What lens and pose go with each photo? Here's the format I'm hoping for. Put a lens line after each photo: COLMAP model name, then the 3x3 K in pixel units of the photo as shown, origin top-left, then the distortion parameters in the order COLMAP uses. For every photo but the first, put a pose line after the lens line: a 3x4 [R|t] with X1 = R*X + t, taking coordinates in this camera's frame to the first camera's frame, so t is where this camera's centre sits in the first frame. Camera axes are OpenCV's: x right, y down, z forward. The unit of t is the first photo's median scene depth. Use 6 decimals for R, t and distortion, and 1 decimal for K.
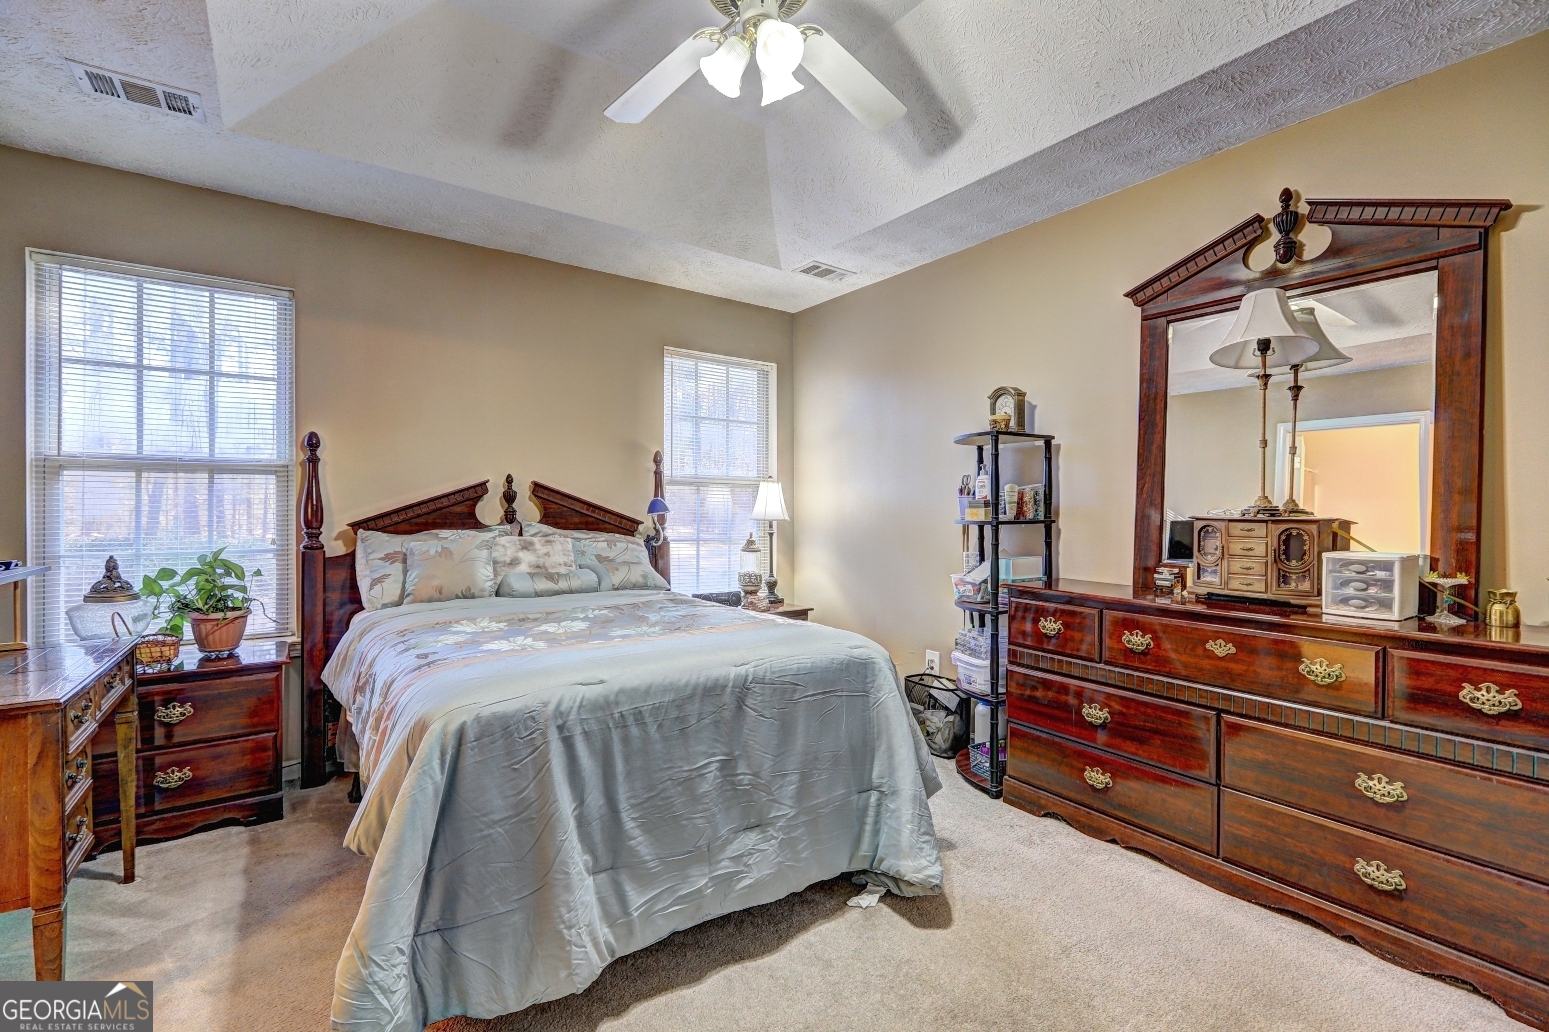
lens RADIAL K [[705.8, 0, 776.8], [0, 705.8, 498.8], [0, 0, 1]] dist [0.002501, 0.000459]
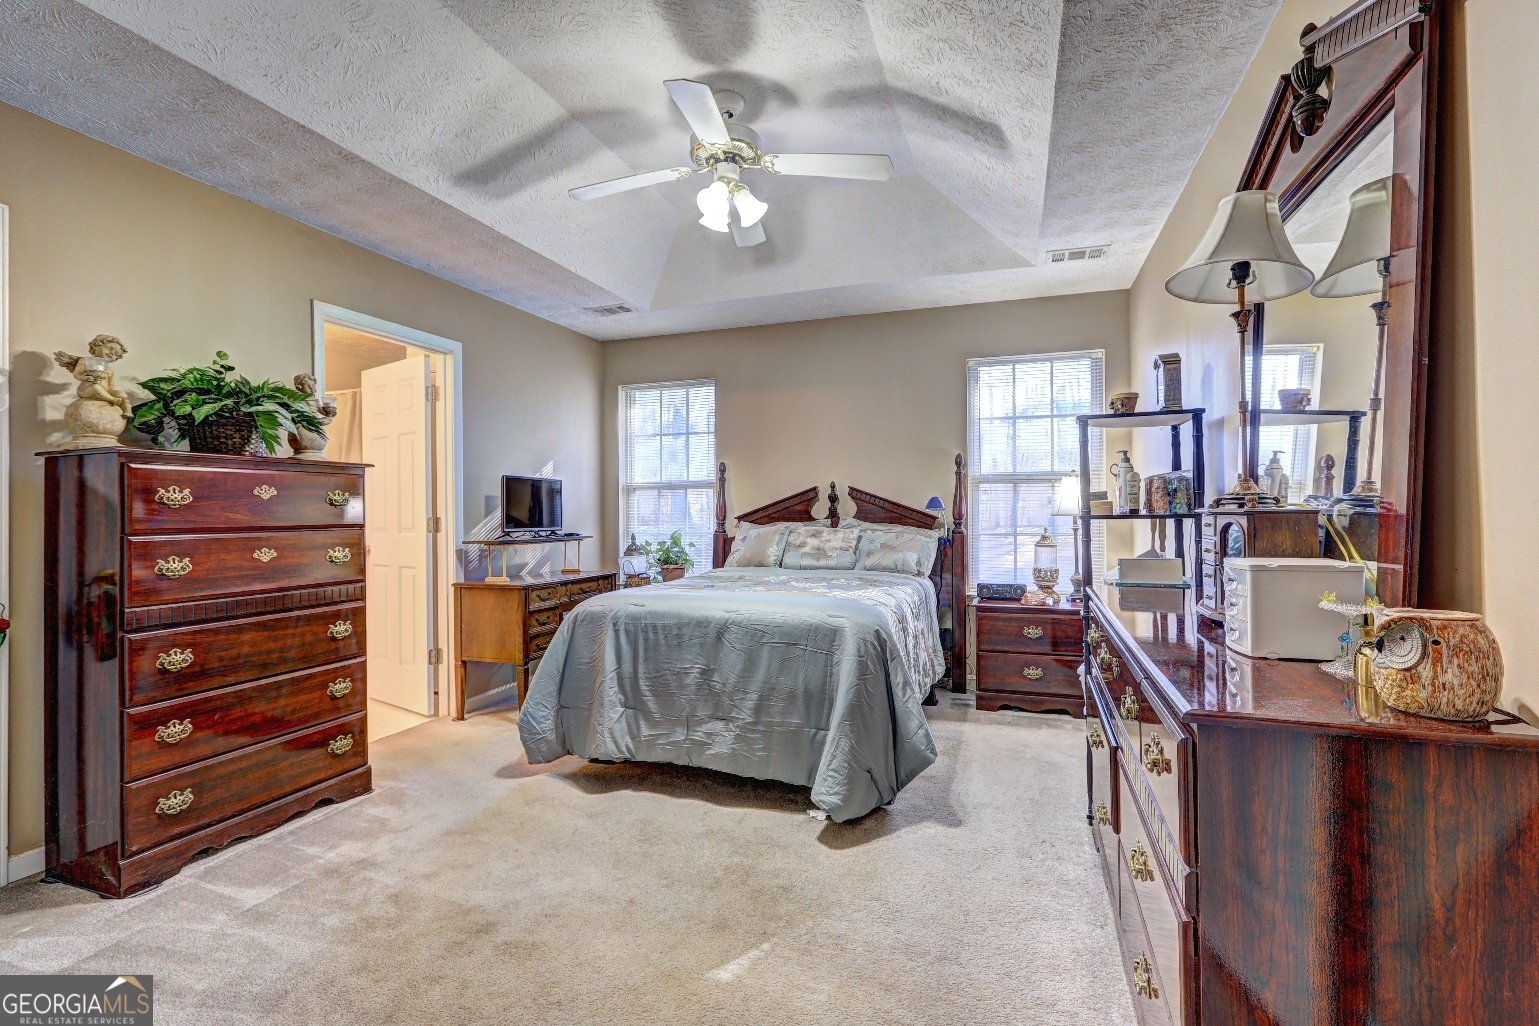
lens RADIAL K [[695.1, 0, 760.3], [0, 695.1, 499.7], [0, 0, 1]] dist [-0.000071, 0.000634]
pose [[0.565892, -0.018514, -0.824272, 0.840188], [0.020810, 0.999750, -0.008168, 0.009785], [0.824217, -0.012531, 0.566135, 0.162977]]
